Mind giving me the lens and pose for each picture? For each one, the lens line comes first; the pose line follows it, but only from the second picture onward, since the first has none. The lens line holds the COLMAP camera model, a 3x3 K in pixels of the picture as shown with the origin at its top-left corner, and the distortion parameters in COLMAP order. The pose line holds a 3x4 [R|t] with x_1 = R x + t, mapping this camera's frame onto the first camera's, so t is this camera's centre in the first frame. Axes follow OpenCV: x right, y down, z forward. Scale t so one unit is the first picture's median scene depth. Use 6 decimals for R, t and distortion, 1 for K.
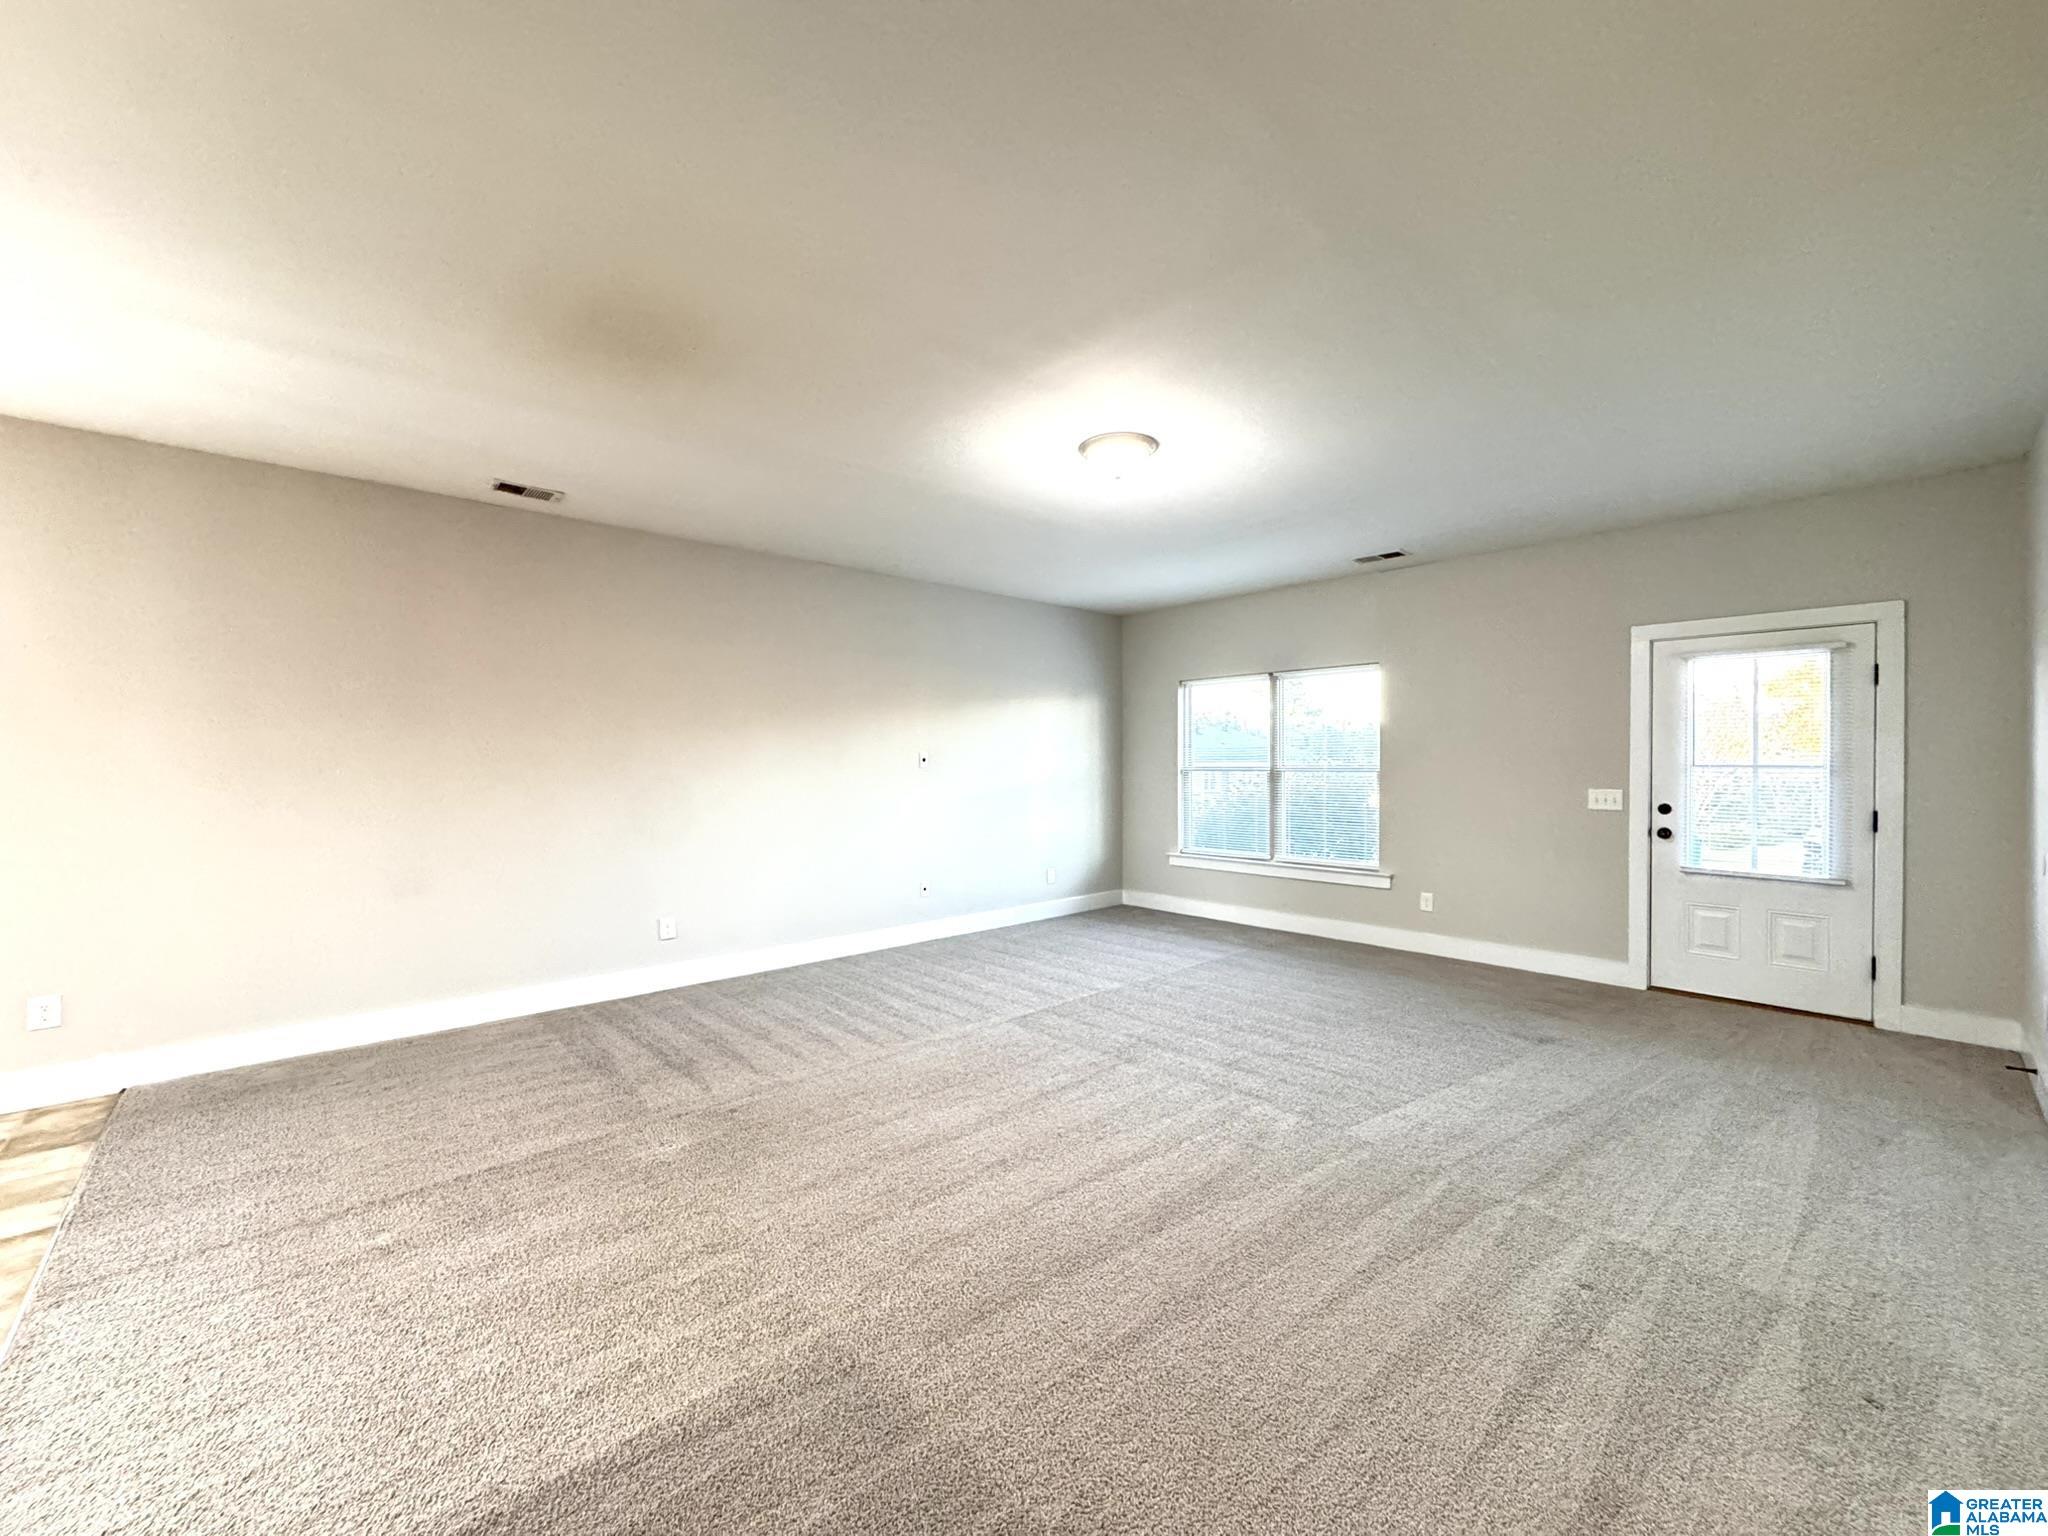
lens RADIAL K [[821.1, 0, 1027.9], [0, 821.1, 765.7], [0, 0, 1]] dist [-0.001718, -0.000309]
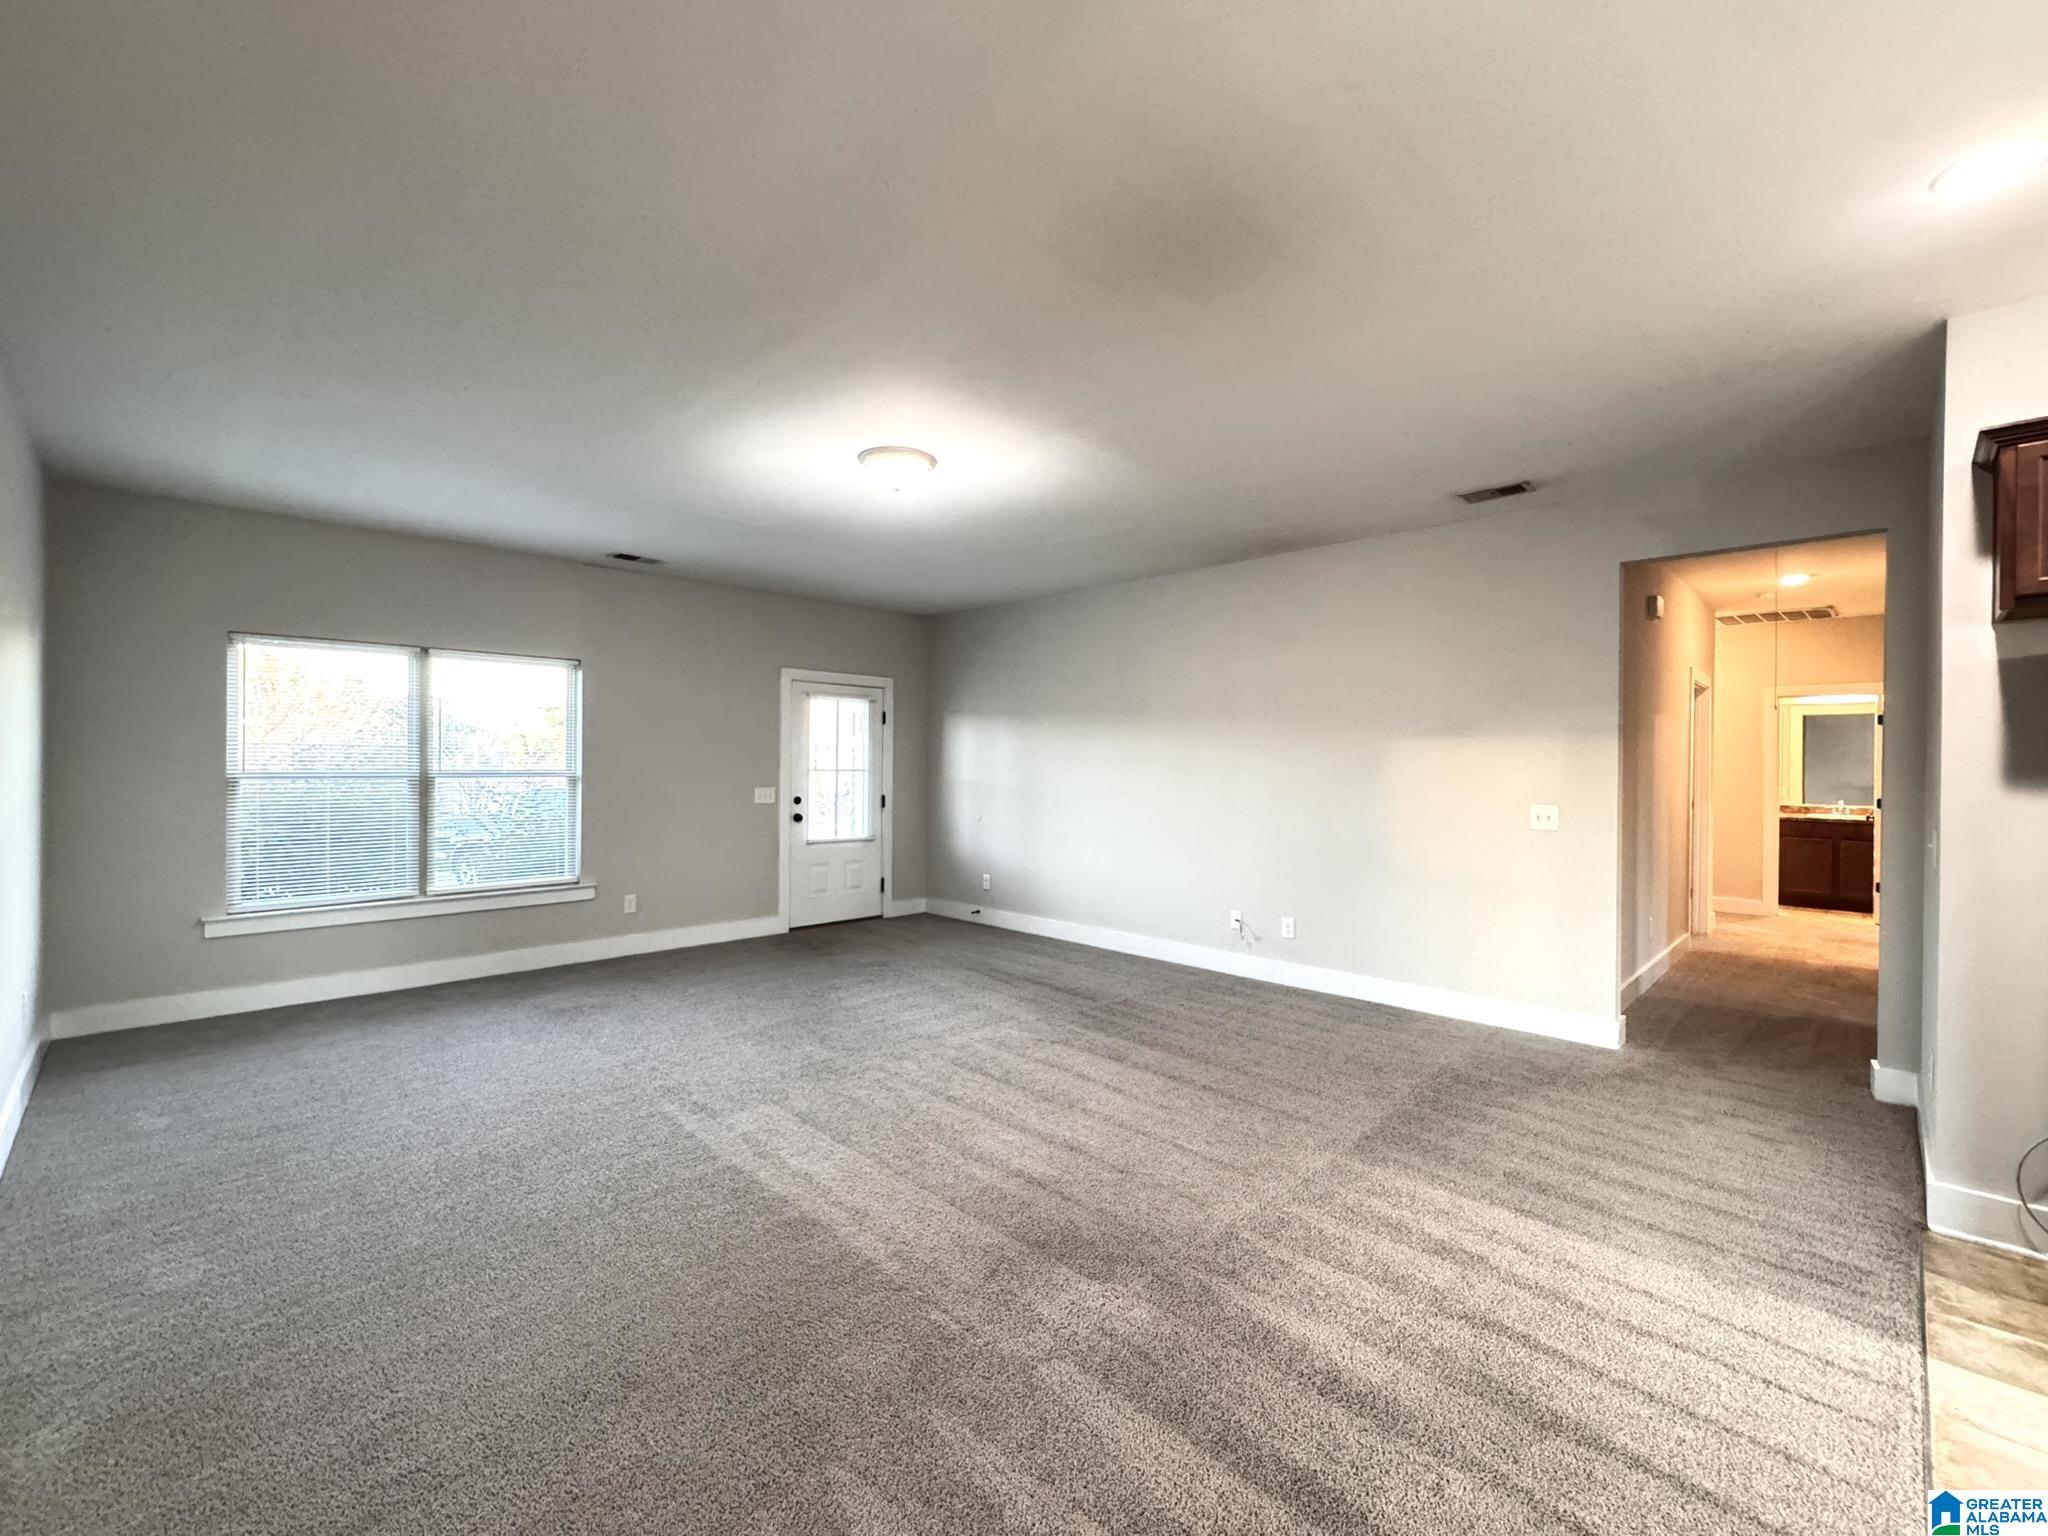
lens RADIAL K [[887.5, 0, 1029.2], [0, 887.5, 767.7], [0, 0, 1]] dist [0.002662, 0.000274]
pose [[-0.053685, -0.006580, 0.998536, -0.761236], [-0.007681, 0.999951, 0.006176, -0.016069], [-0.998528, -0.007338, -0.053733, 0.677397]]
